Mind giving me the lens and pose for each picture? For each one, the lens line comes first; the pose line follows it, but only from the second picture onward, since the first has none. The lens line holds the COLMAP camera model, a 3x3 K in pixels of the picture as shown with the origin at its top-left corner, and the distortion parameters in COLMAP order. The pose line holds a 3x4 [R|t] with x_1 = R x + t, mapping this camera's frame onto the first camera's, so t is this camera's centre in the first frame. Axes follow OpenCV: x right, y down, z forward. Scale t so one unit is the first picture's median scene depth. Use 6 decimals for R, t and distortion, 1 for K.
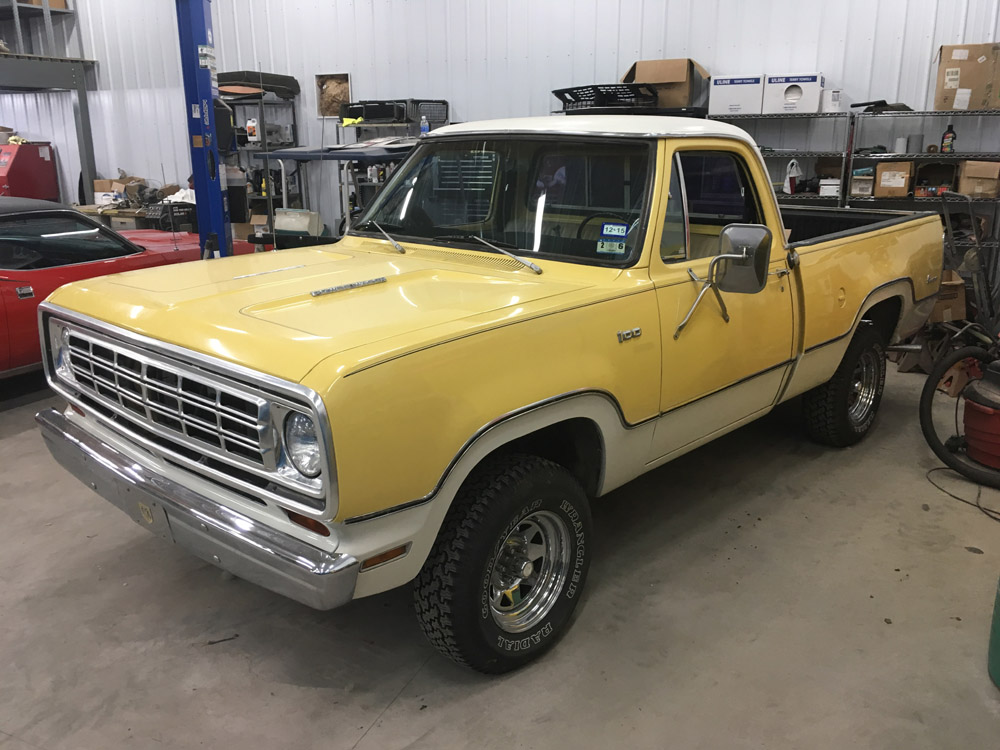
lens RADIAL K [[858.8, 0, 512.1], [0, 858.8, 380.2], [0, 0, 1]] dist [0.066656, -0.106577]
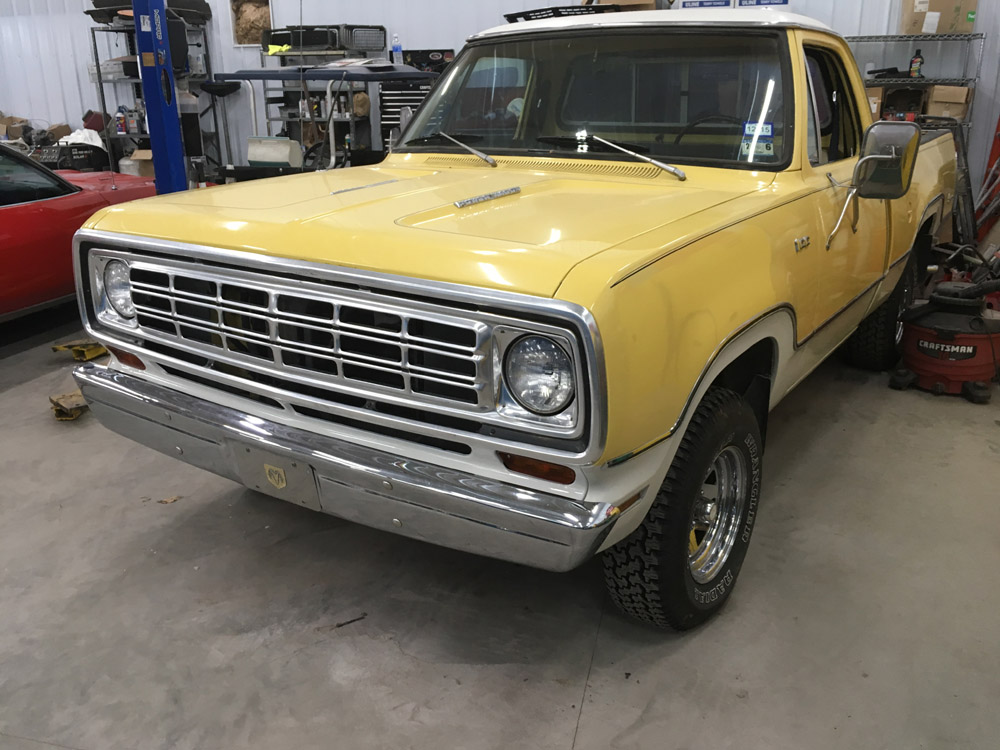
lens RADIAL K [[858.8, 0, 512.1], [0, 858.8, 380.2], [0, 0, 1]] dist [0.066656, -0.106577]
pose [[0.986902, -0.054259, 0.151922, -0.267662], [0.046551, 0.997464, 0.053844, 0.023306], [-0.154459, -0.046066, 0.986925, 0.134217]]
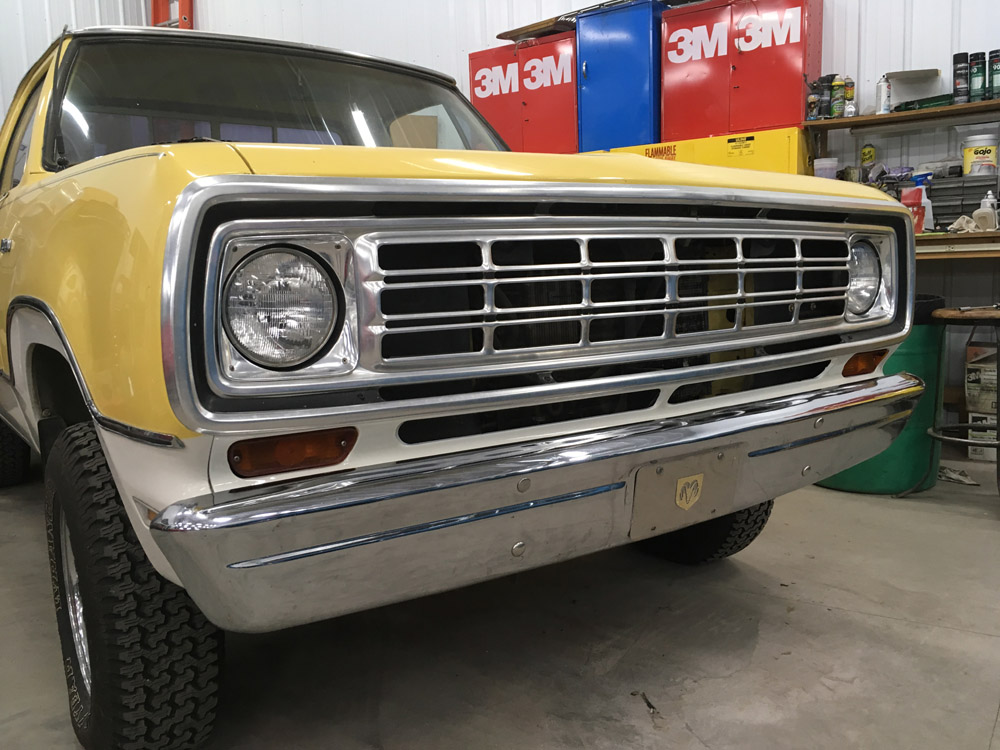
lens RADIAL K [[855.8, 0, 500.0], [0, 855.8, 375.0], [0, 0, 1]] dist [0.073737, -0.099705]
pose [[0.178360, -0.124779, 0.976021, -0.868451], [0.291239, 0.954176, 0.068765, -0.012303], [-0.939876, 0.271991, 0.206528, 0.824085]]
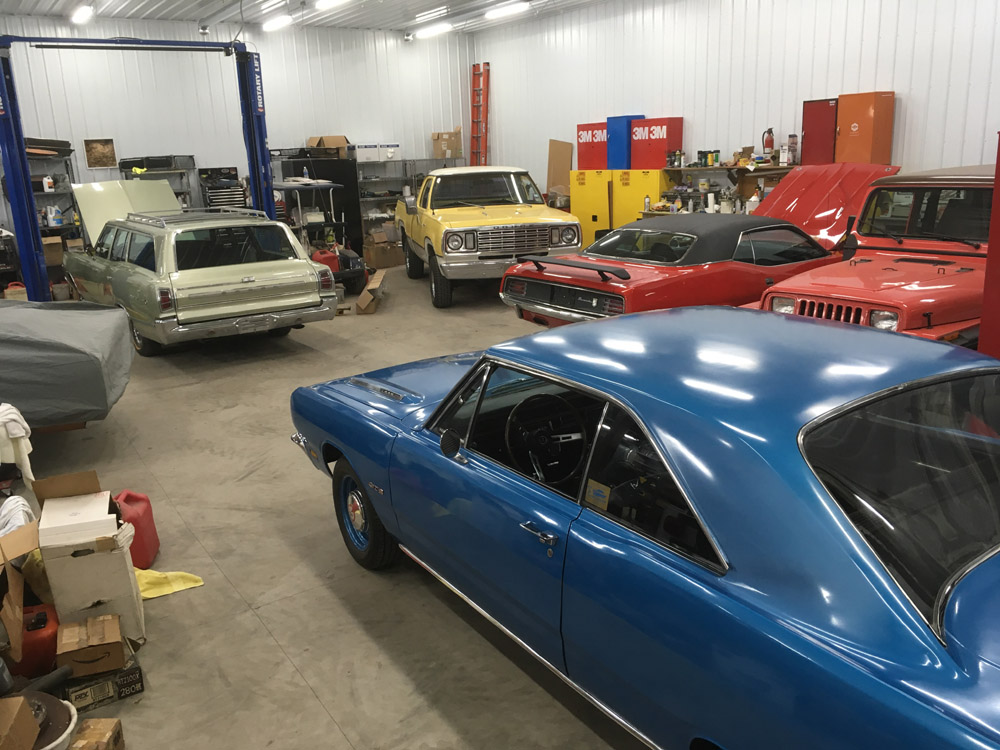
lens RADIAL K [[844.1, 0, 500.0], [0, 844.1, 375.0], [0, 0, 1]] dist [0.082681, -0.115830]
pose [[0.542209, -0.231950, 0.807594, -3.085171], [0.256893, 0.960882, 0.103502, 0.152438], [-0.800009, 0.151345, 0.580585, -0.907296]]
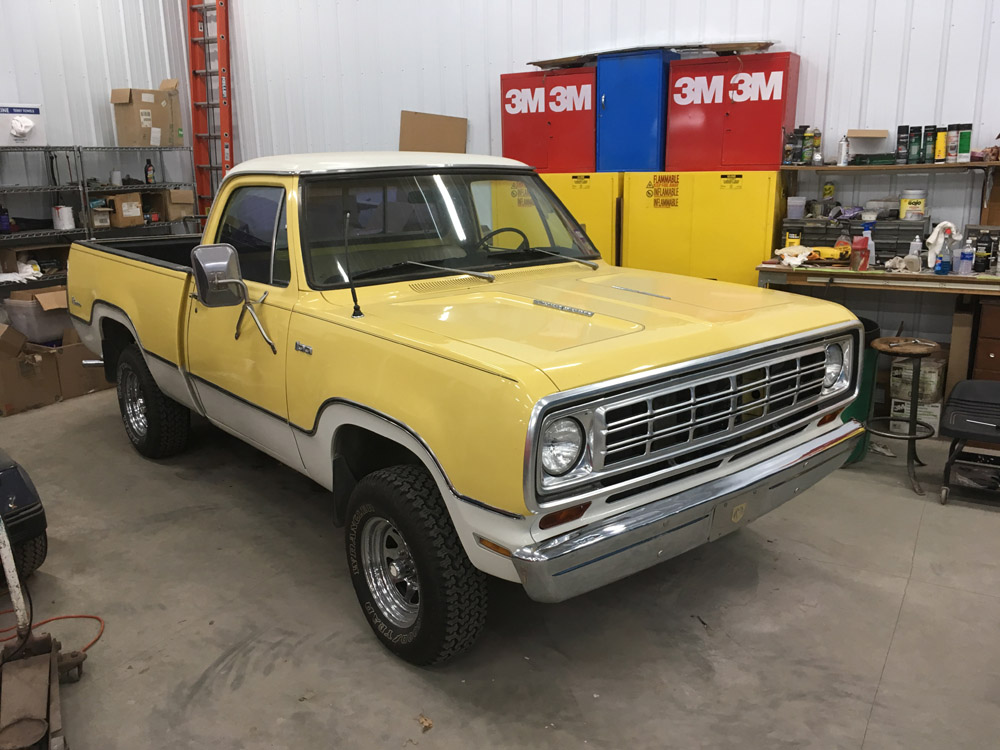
lens RADIAL K [[855.8, 0, 500.0], [0, 855.8, 375.0], [0, 0, 1]] dist [0.073737, -0.099705]
pose [[0.112938, -0.241337, 0.963847, -1.229677], [0.279645, 0.938562, 0.202238, -0.265417], [-0.953438, 0.246695, 0.173488, 0.886797]]
